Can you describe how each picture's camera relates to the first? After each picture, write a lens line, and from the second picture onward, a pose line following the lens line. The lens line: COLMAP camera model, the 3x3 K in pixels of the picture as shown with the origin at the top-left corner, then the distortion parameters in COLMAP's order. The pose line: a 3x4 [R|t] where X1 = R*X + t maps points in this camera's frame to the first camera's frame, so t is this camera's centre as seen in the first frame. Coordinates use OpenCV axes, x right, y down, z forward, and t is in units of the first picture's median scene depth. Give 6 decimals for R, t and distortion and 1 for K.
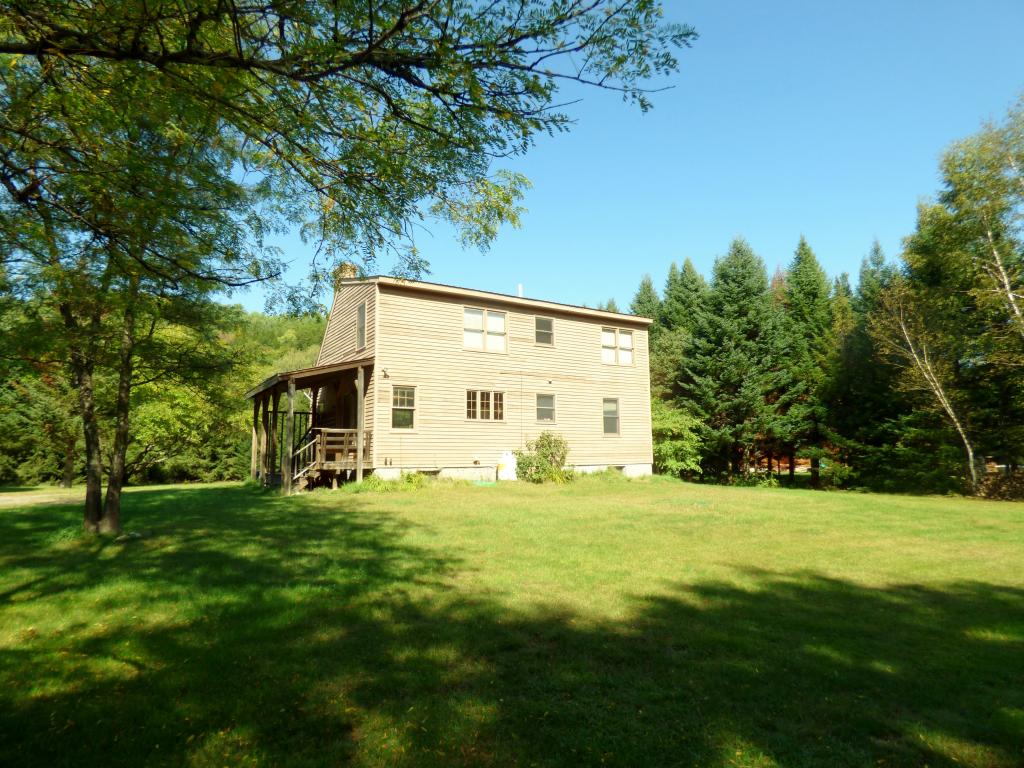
lens RADIAL K [[597.0, 0, 511.5], [0, 597.0, 384.4], [0, 0, 1]] dist [-0.000857, -0.000141]
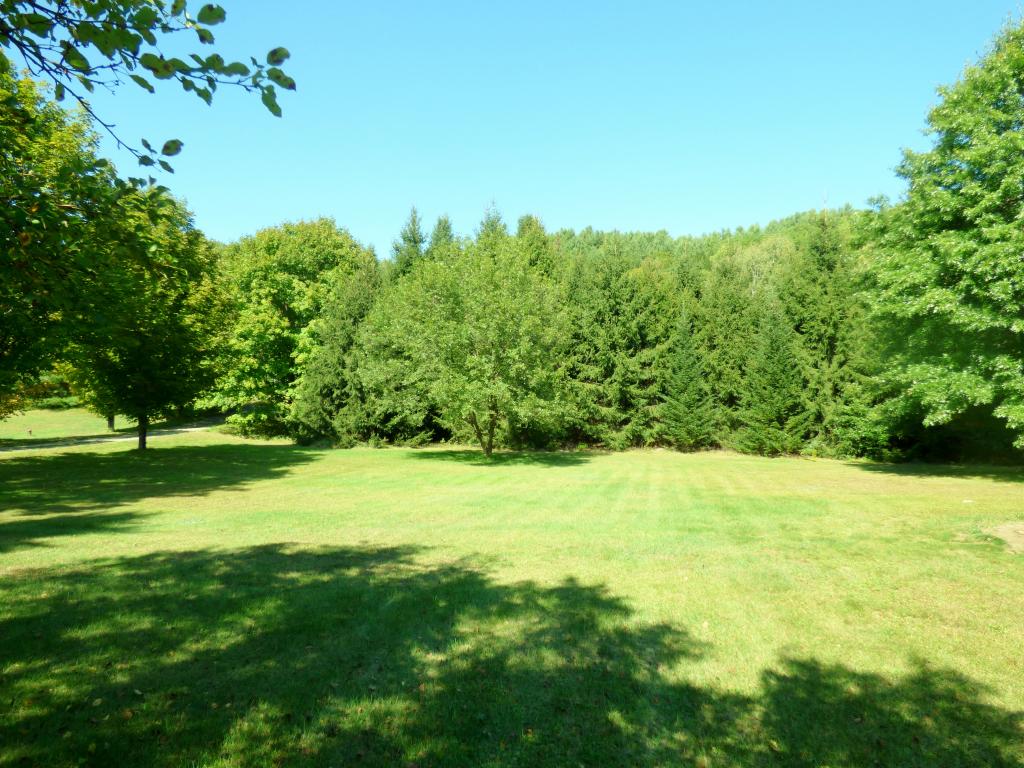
lens RADIAL K [[657.1, 0, 512.0], [0, 657.1, 386.9], [0, 0, 1]] dist [0.000520, 0.000012]
pose [[0.788163, -0.008345, -0.615410, -0.217600], [0.063879, 0.995617, 0.068310, 0.061273], [0.612143, -0.093151, 0.785241, 0.480452]]
